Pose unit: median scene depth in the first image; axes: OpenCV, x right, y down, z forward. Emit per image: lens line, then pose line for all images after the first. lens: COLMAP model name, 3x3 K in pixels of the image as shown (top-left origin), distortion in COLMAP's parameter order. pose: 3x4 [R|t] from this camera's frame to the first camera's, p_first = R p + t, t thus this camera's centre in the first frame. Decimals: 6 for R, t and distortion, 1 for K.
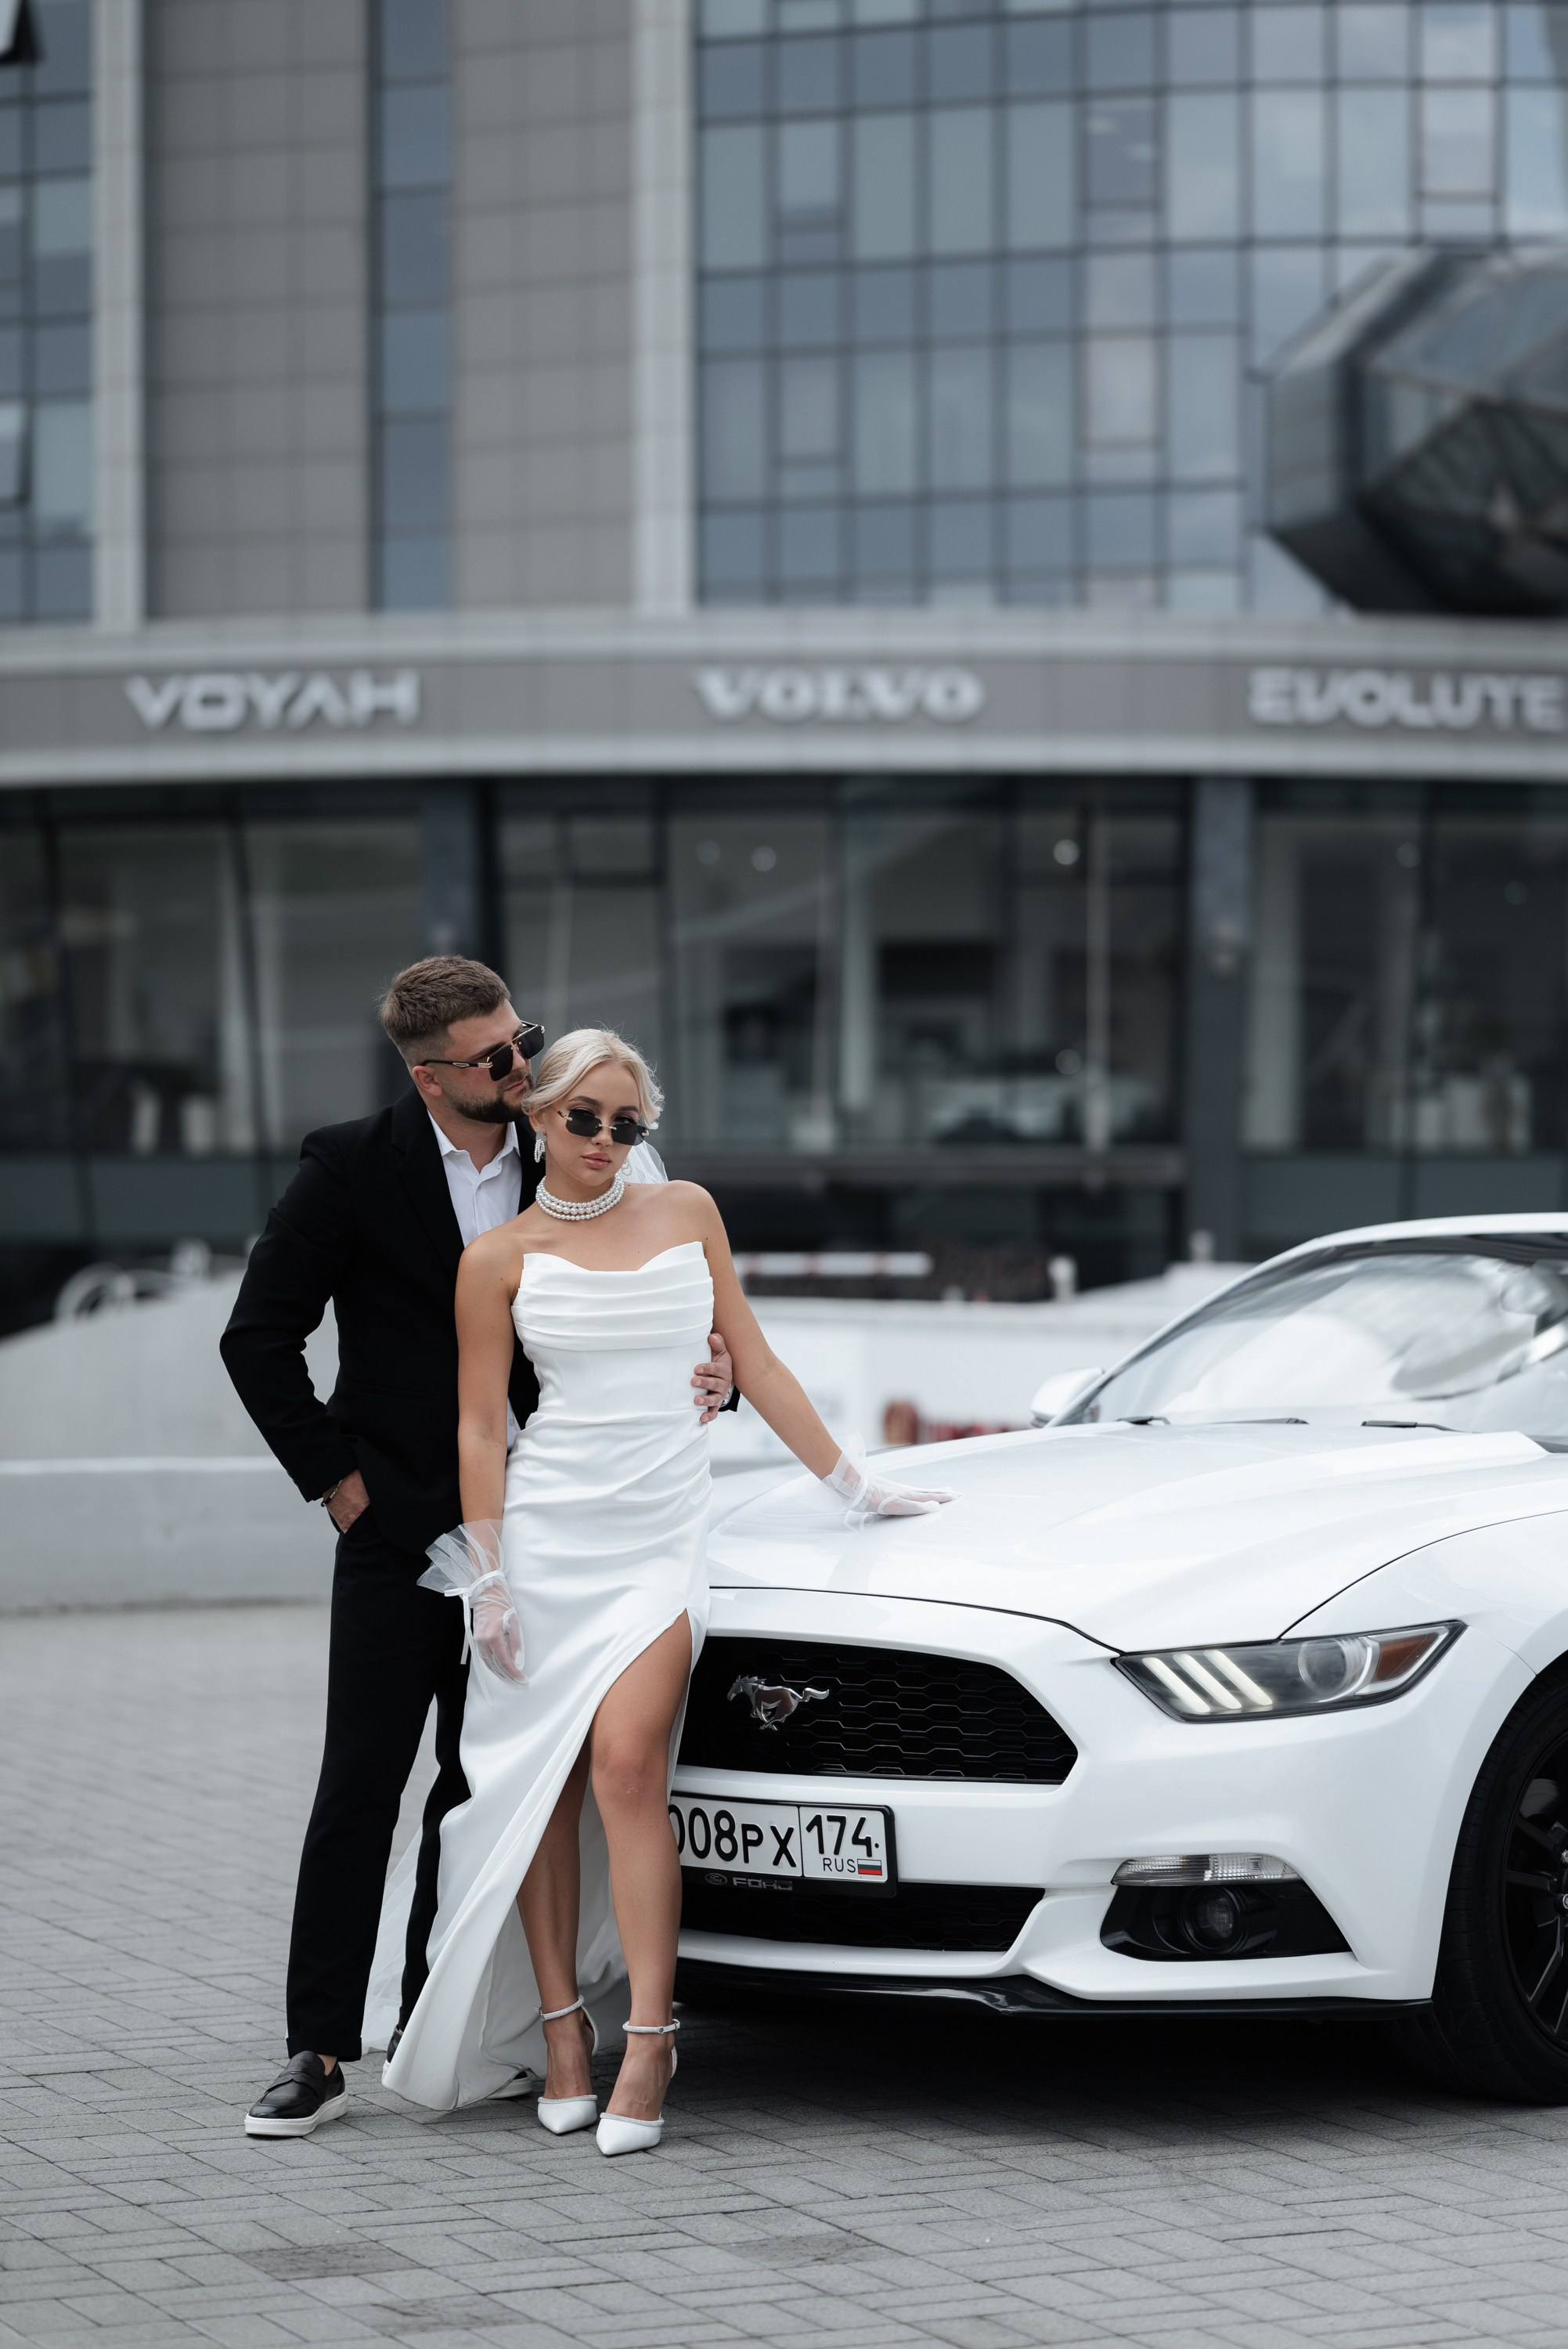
lens RADIAL K [[6076.5, 0, 779.8], [0, 6076.5, 1174.6], [0, 0, 1]] dist [0.095553, -0.793208]
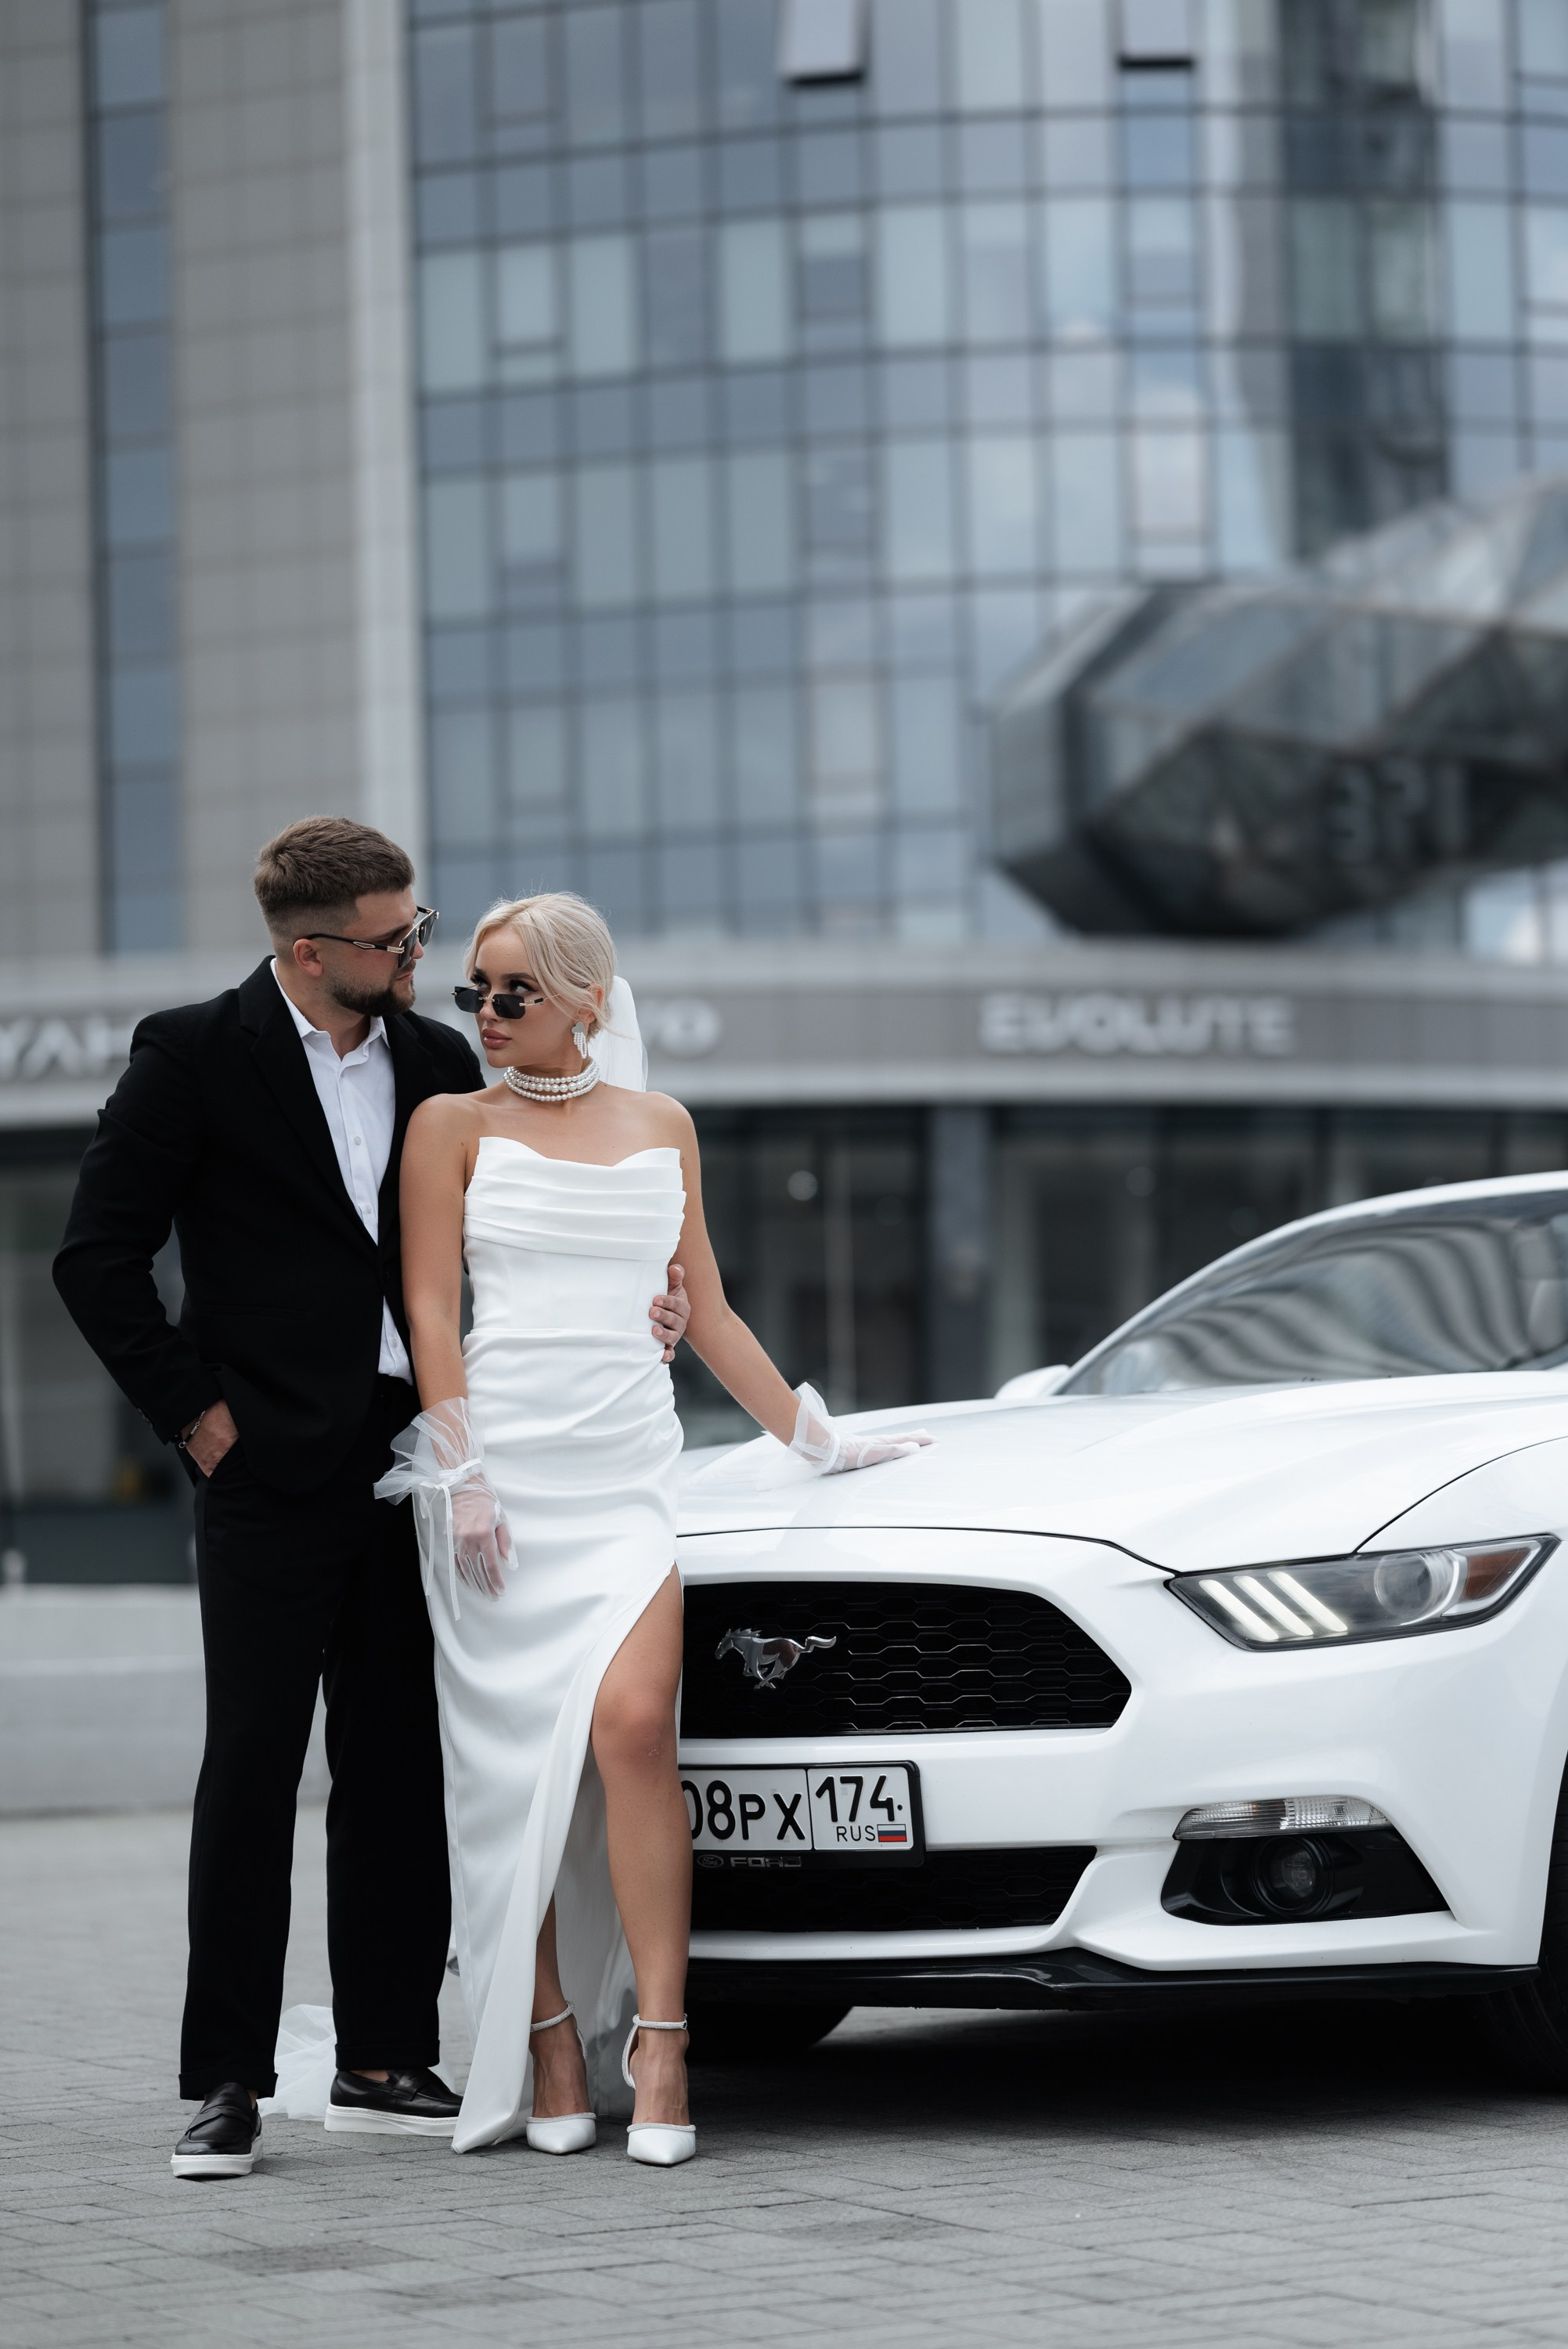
lens RADIAL K [[5931.6, 0, 782.5], [0, 5931.6, 1169.2], [0, 0, 1]] dist [0.099386, -0.953028]
pose [[0.998462, -0.021901, 0.050925, -0.041721], [0.025353, 0.997352, -0.068169, 0.075826], [-0.049297, 0.069355, 0.996373, 0.144880]]
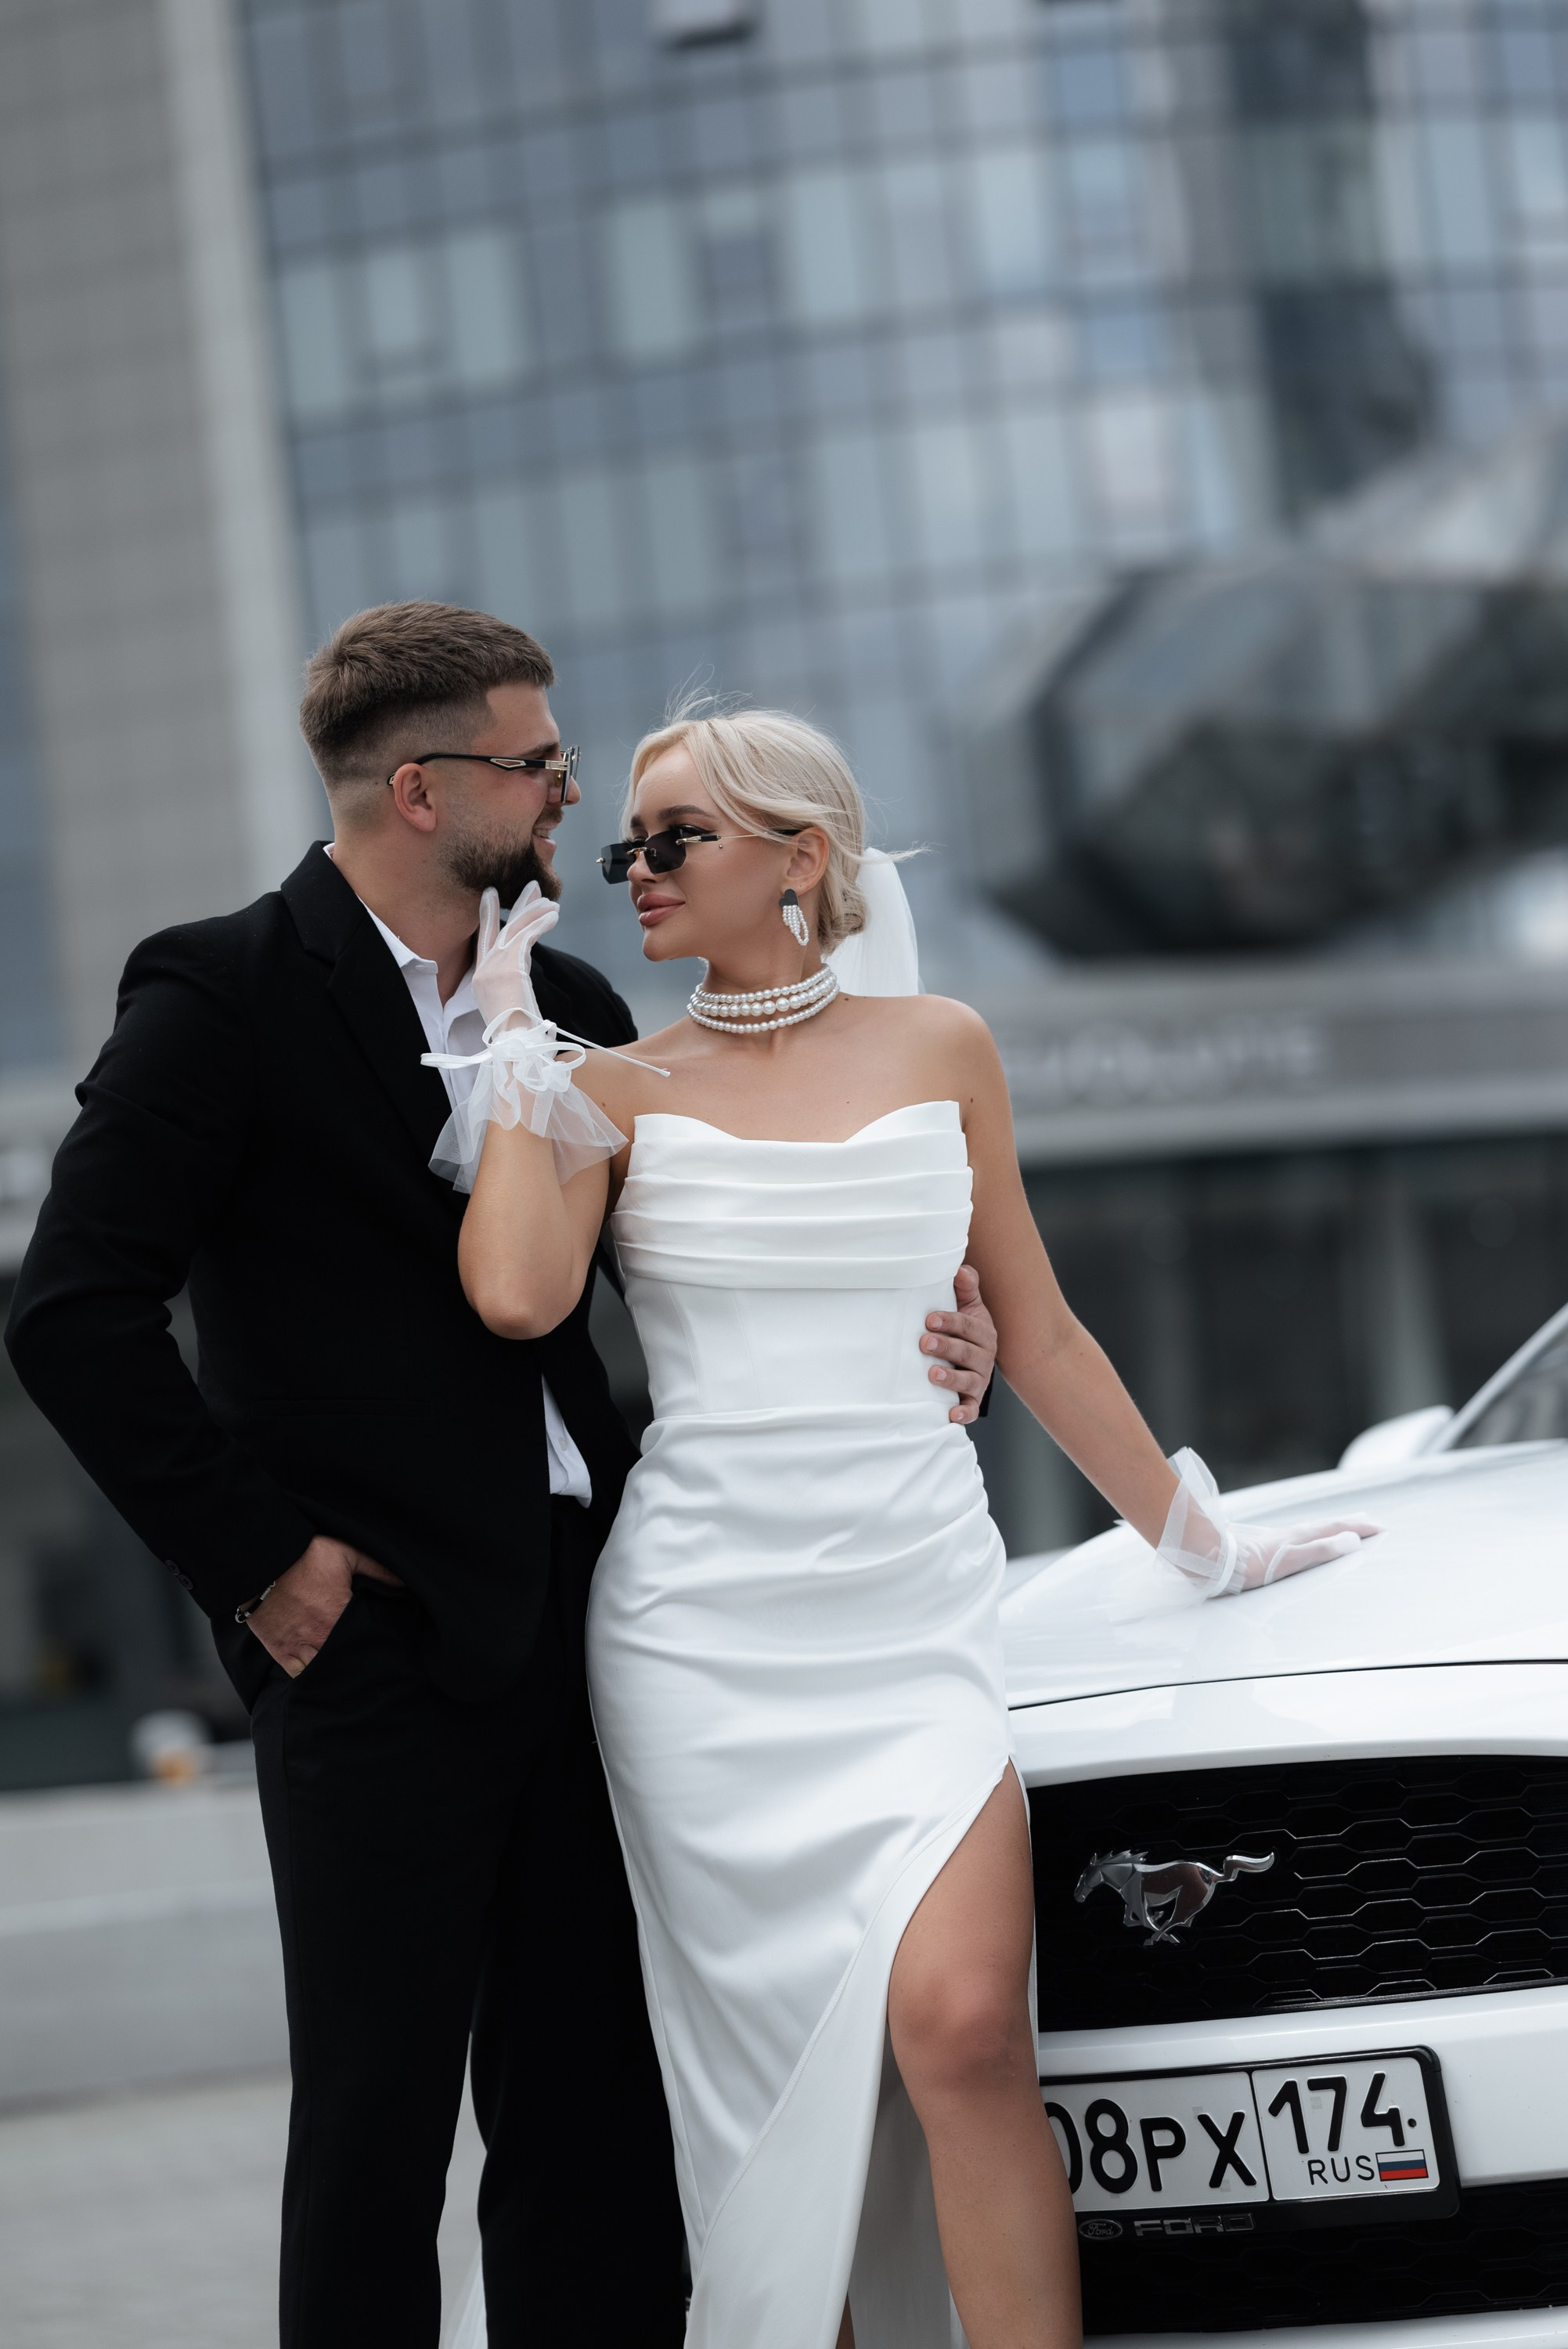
lens RADIAL K [[6393.9, 0, 856.9], [0, 6393.9, 1173.2], [0, 0, 1]] dist [0.070686, 0.156833]
pose [[0.992013, -0.103075, 0.072704, -0.064538], [0.108903, 0.990717, -0.081369, 0.067136], [-0.063642, 0.088636, 0.994029, 0.427935]]
